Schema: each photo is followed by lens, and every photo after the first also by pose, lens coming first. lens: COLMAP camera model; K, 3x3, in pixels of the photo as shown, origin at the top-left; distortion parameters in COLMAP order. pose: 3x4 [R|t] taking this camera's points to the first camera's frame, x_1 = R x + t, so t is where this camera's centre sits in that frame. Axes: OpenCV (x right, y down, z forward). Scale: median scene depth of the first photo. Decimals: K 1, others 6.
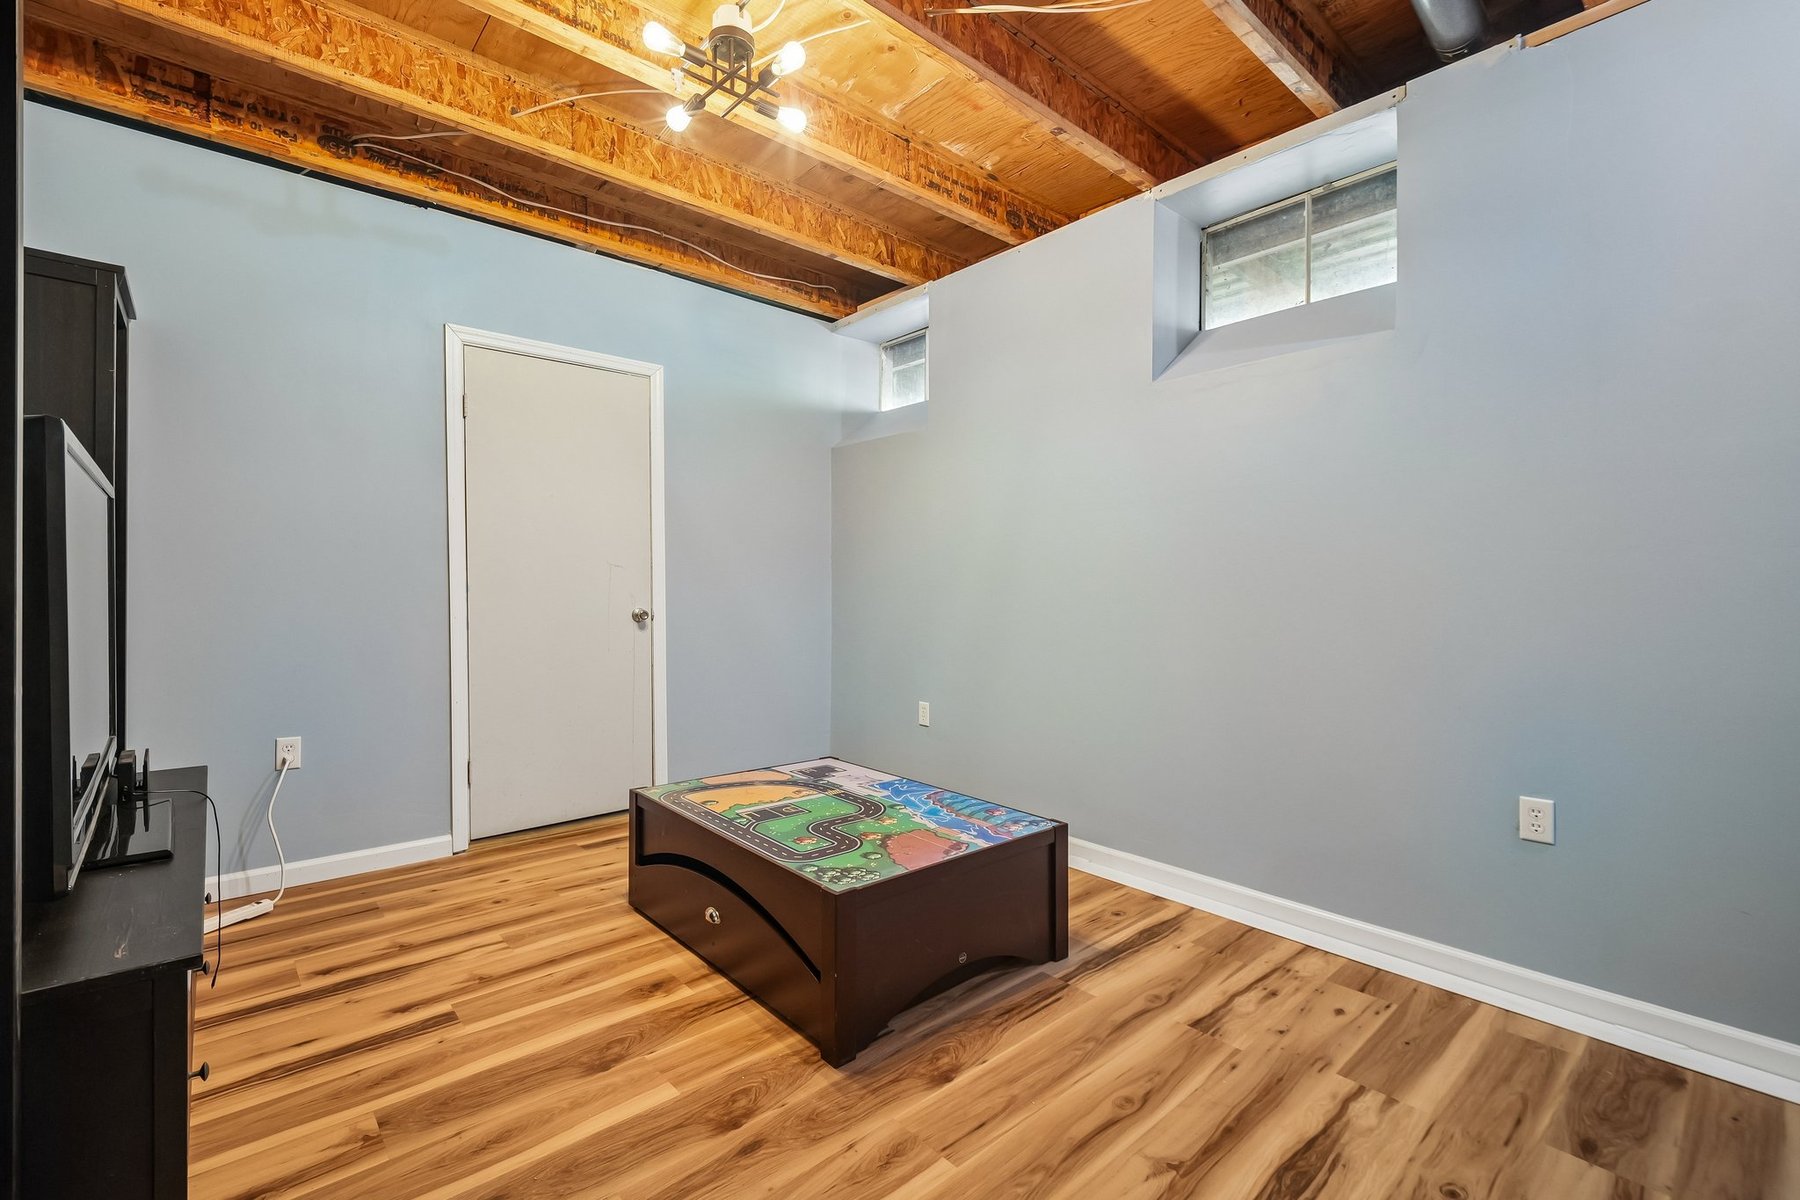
lens RADIAL K [[805.2, 0, 893.4], [0, 805.2, 600.7], [0, 0, 1]] dist [0.009209, -0.001268]
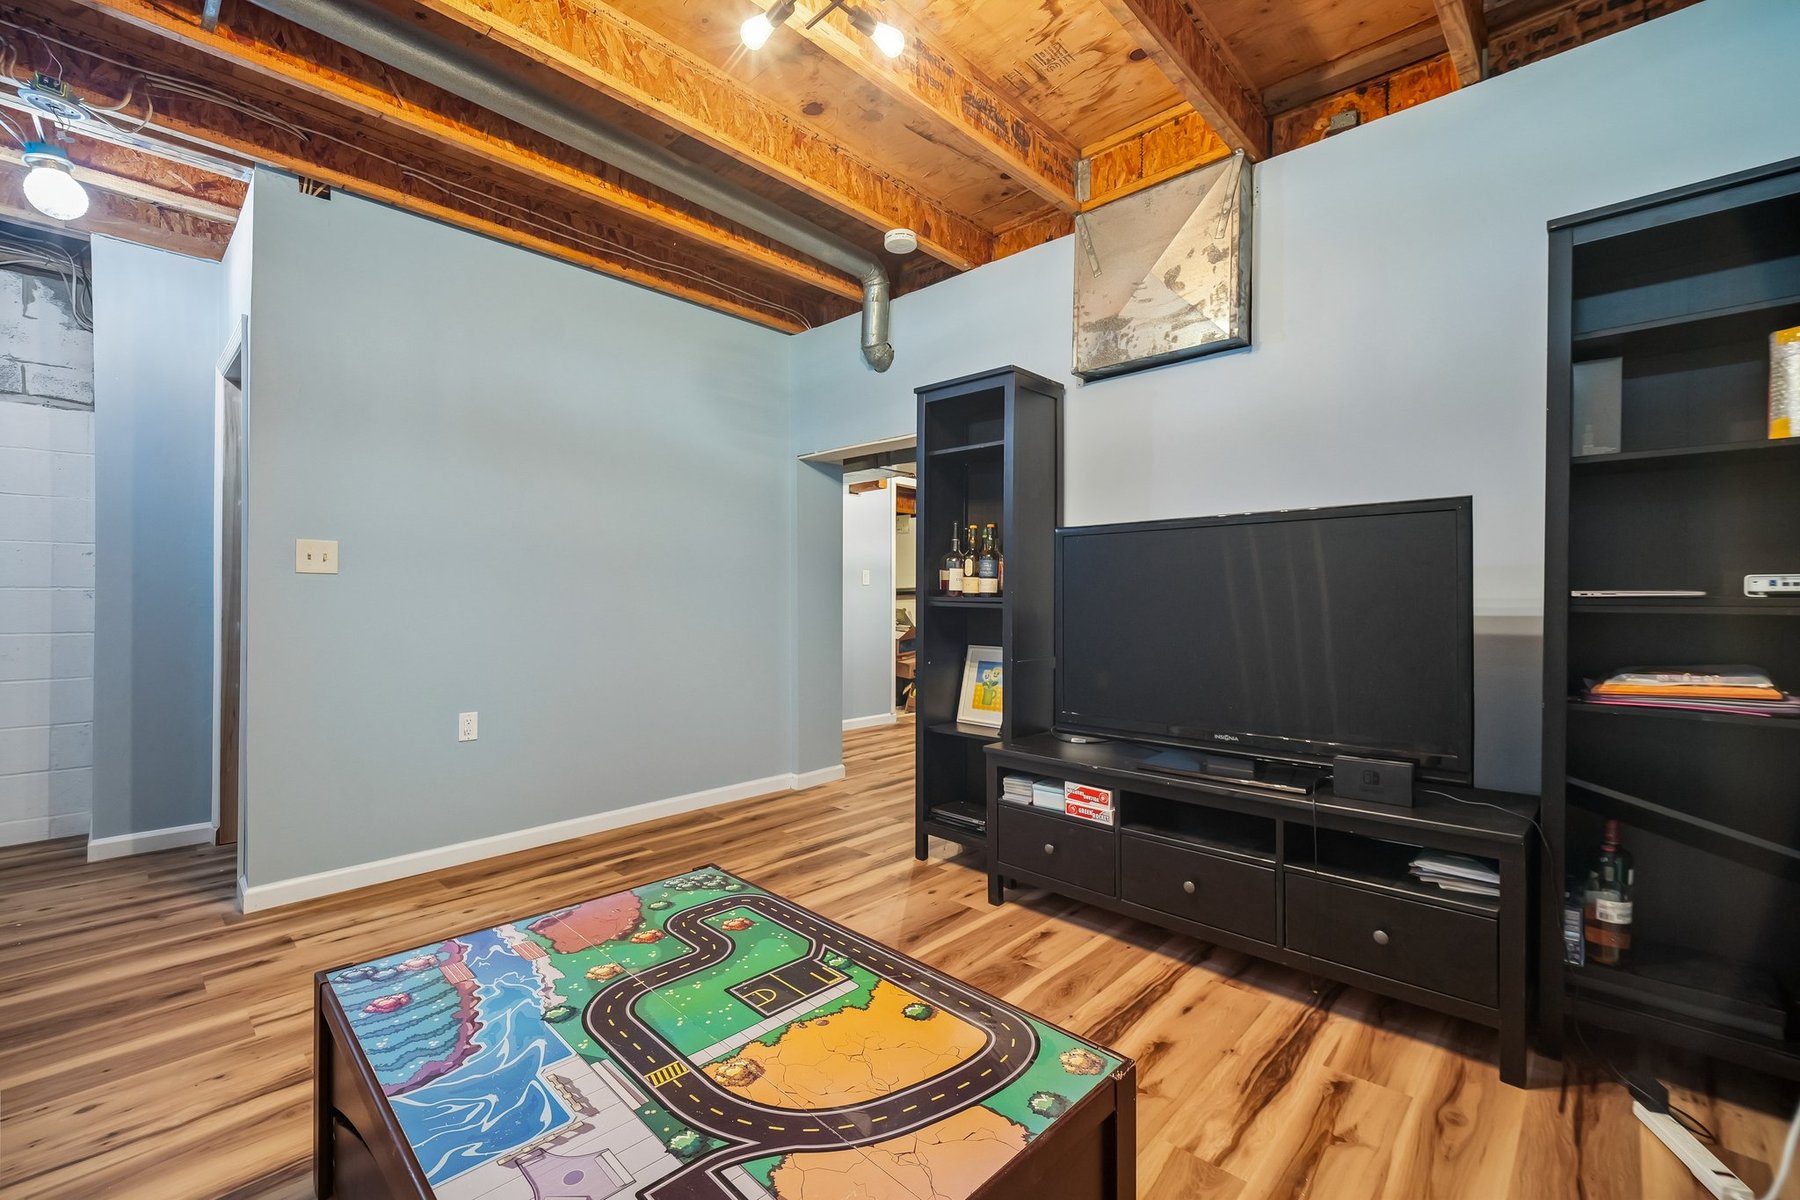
lens RADIAL K [[753.6, 0, 851.7], [0, 753.6, 584.5], [0, 0, 1]] dist [0.000207, -0.000635]
pose [[-0.999508, -0.005857, -0.030816, -0.175210], [-0.005851, 0.999983, -0.000283, -0.026966], [0.030818, -0.000103, -0.999525, 1.552900]]
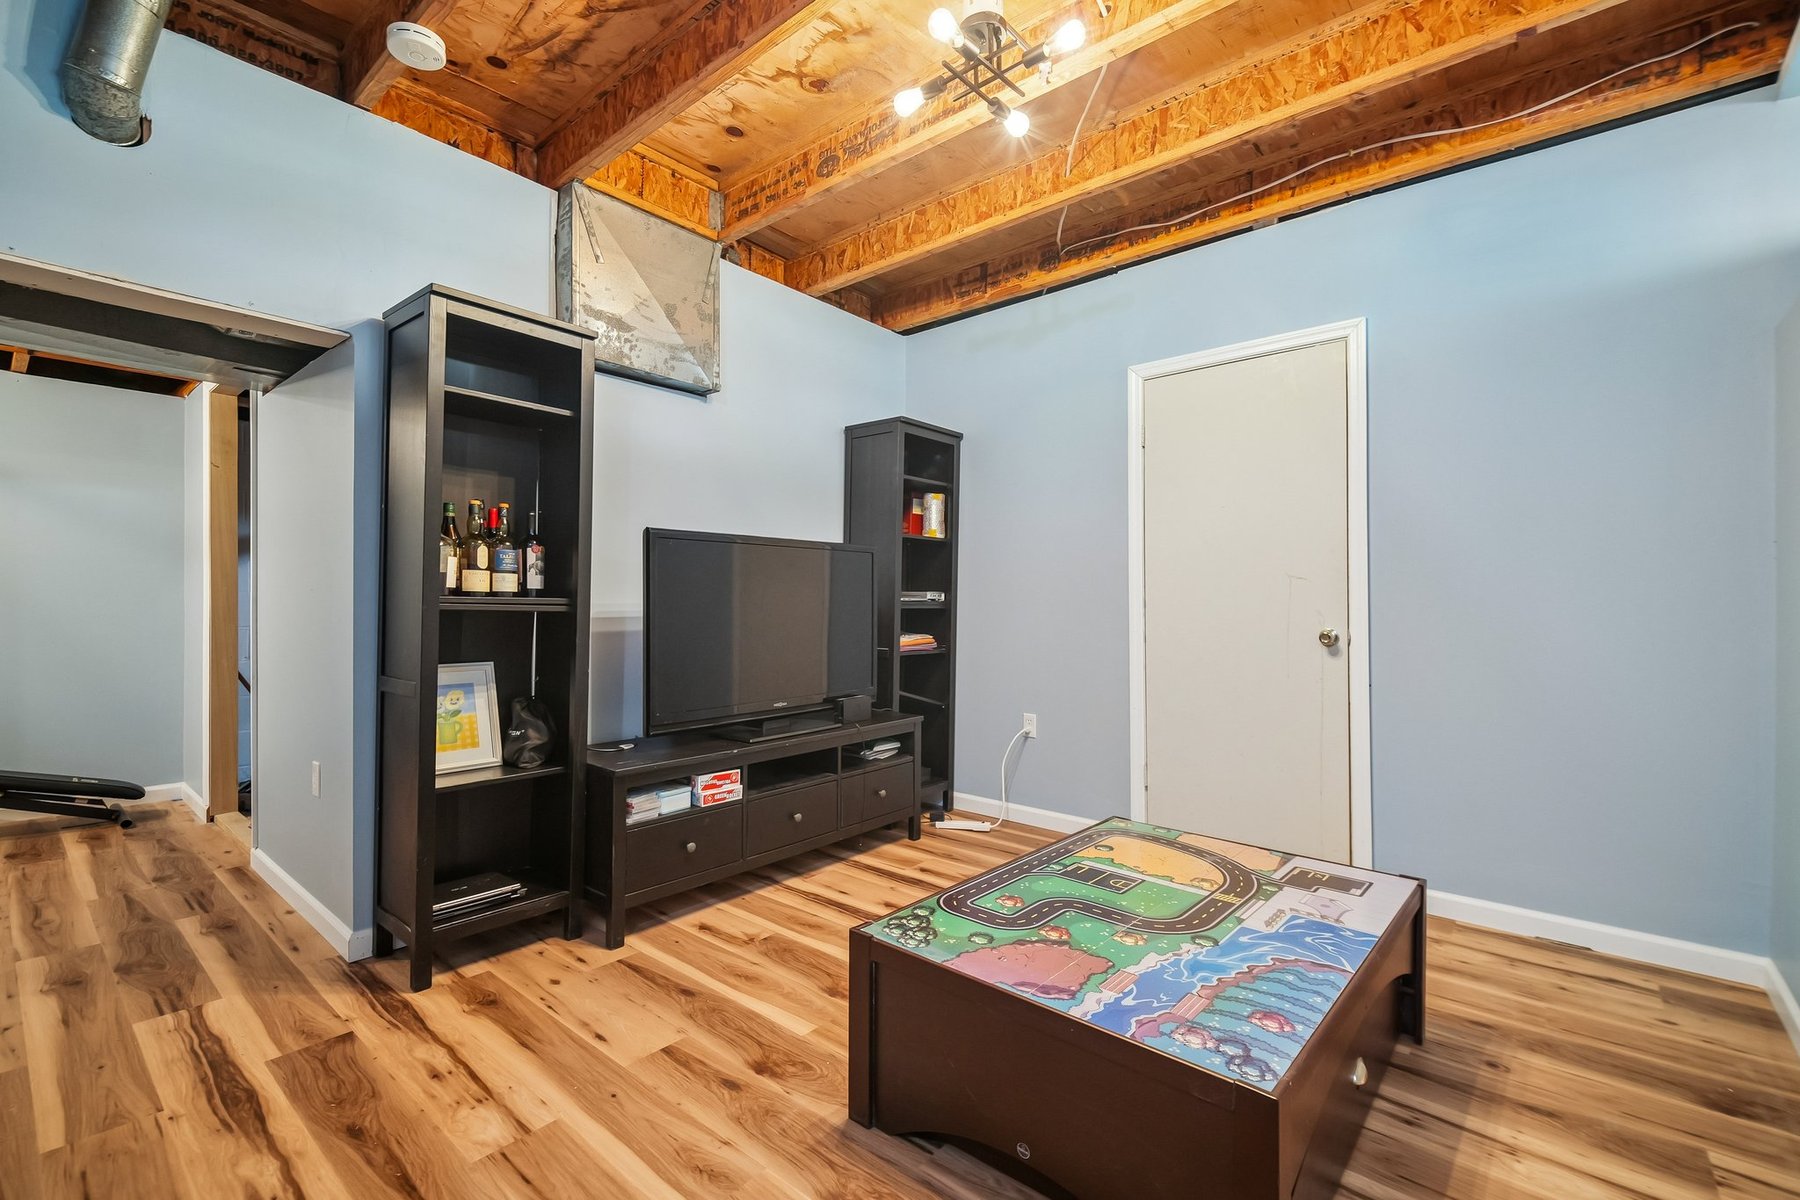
lens RADIAL K [[805.2, 0, 893.4], [0, 805.2, 600.7], [0, 0, 1]] dist [0.009209, -0.001268]
pose [[0.114876, -0.004003, -0.993372, 0.642534], [-0.020478, 0.999770, -0.006397, -0.007711], [0.993169, 0.021078, 0.114768, 0.696524]]
